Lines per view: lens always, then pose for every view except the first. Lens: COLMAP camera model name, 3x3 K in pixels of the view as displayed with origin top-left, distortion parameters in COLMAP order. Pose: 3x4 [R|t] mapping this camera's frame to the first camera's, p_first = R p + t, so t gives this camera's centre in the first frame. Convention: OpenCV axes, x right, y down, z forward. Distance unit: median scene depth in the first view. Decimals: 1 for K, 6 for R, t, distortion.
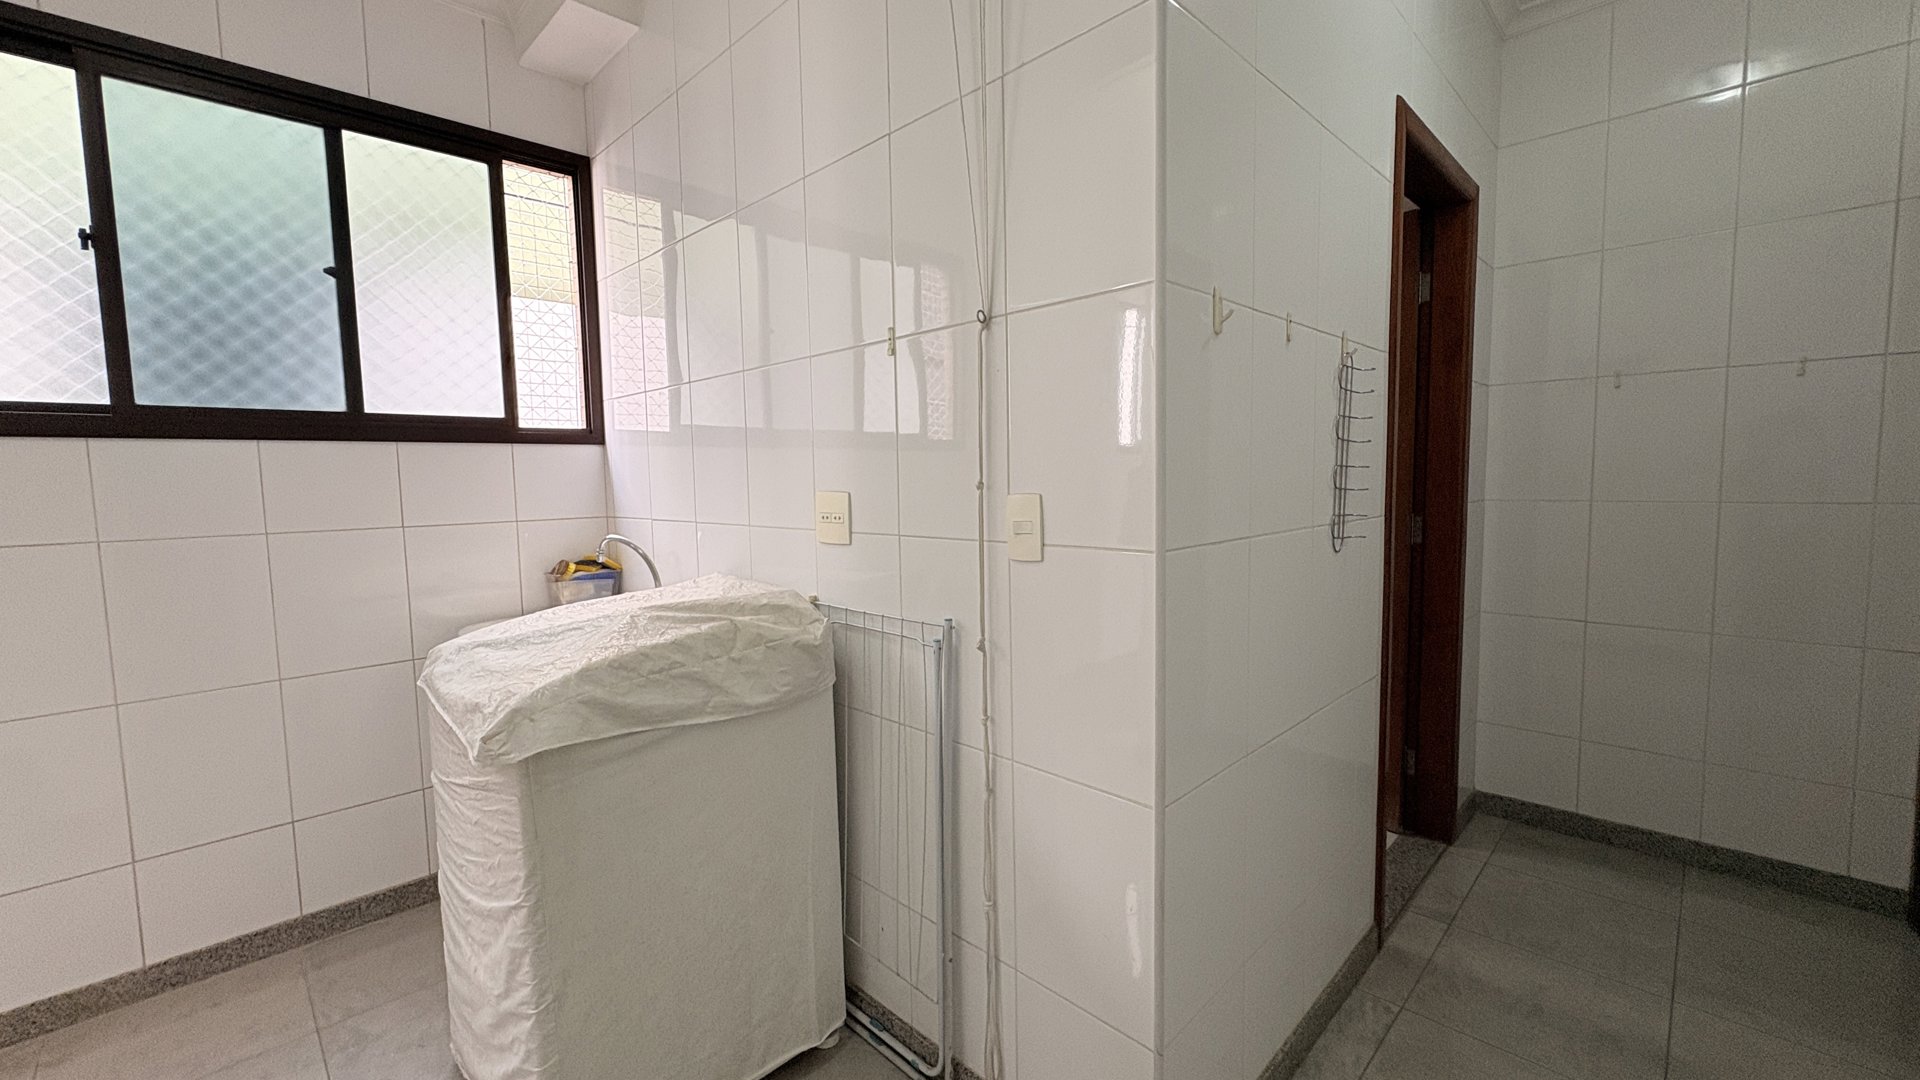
lens RADIAL K [[763.4, 0, 960.0], [0, 763.4, 535.8], [0, 0, 1]] dist [-0.000549, 0.000235]
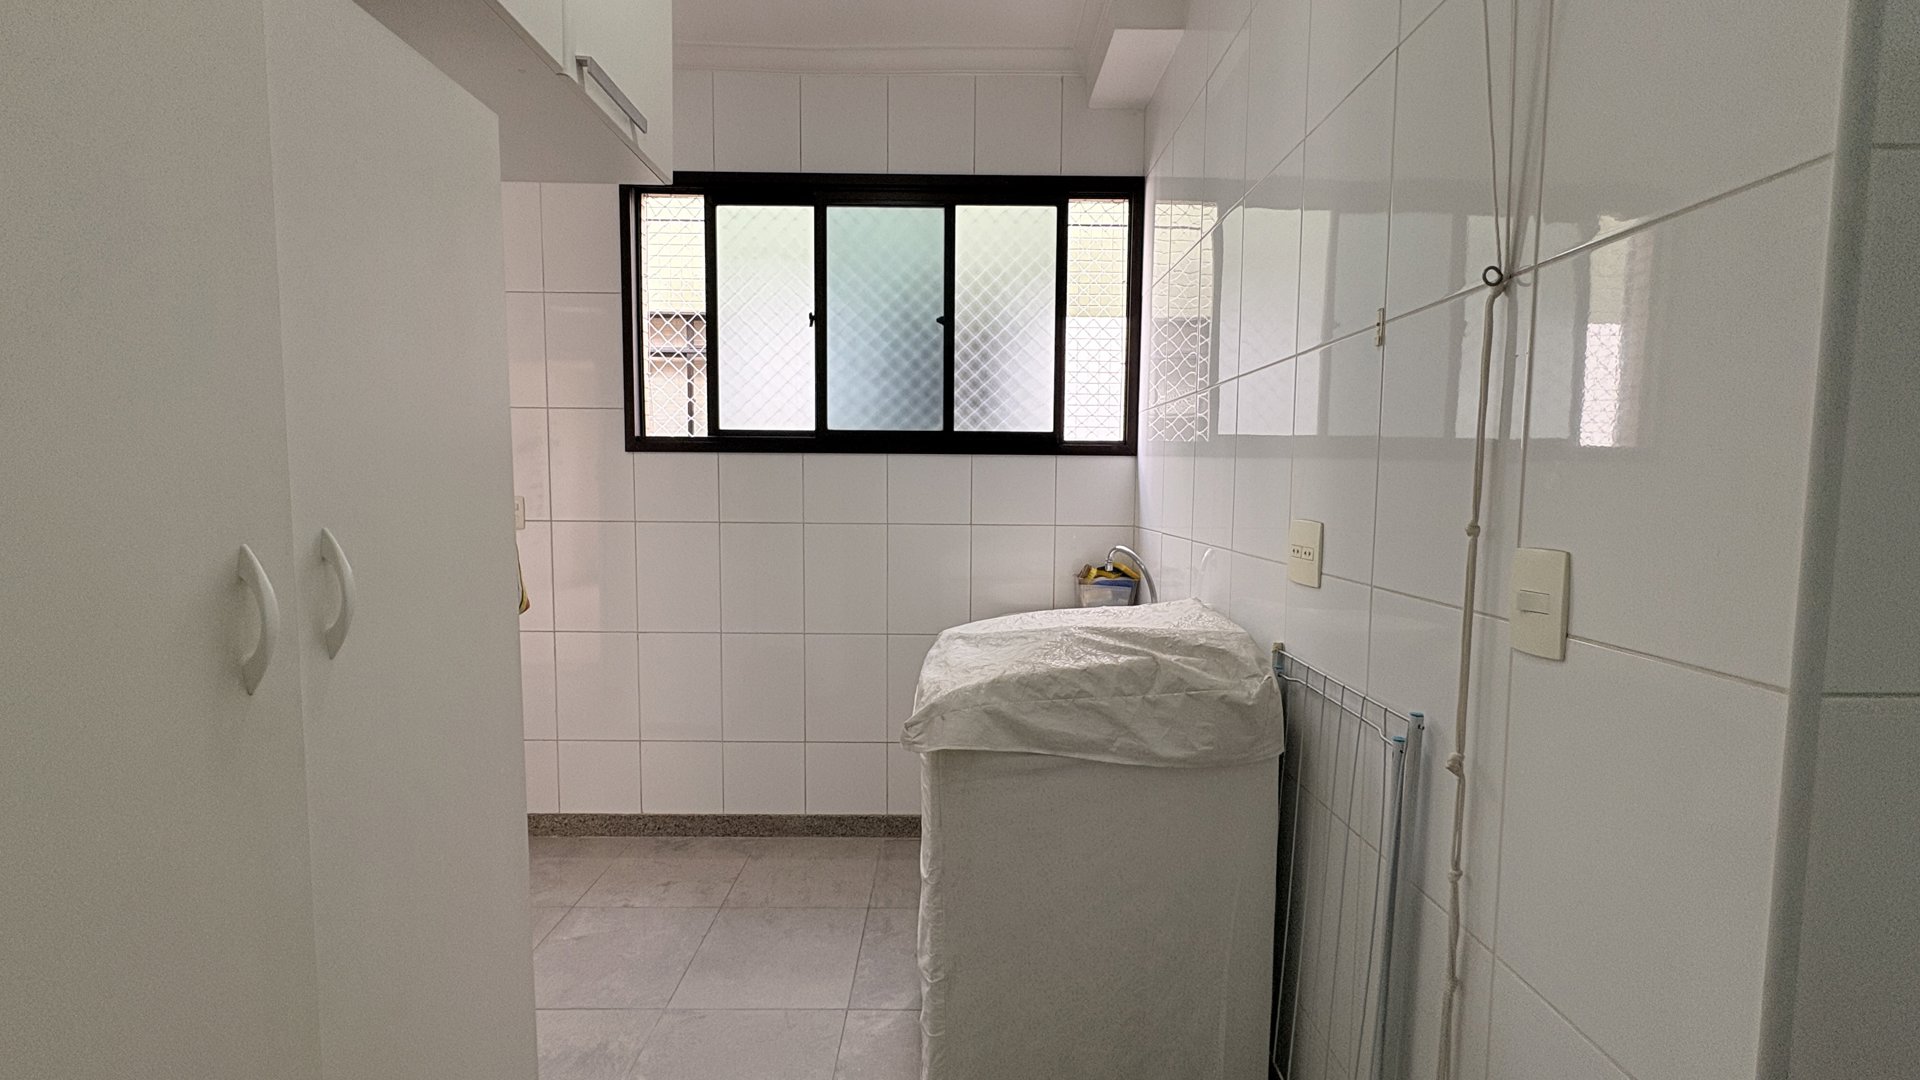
lens RADIAL K [[763.4, 0, 960.0], [0, 763.4, 535.8], [0, 0, 1]] dist [-0.000549, 0.000235]
pose [[0.710684, 0.075456, -0.699453, 0.156959], [-0.078452, 0.996530, 0.027793, -0.039226], [0.699123, 0.035122, 0.714138, 0.185037]]
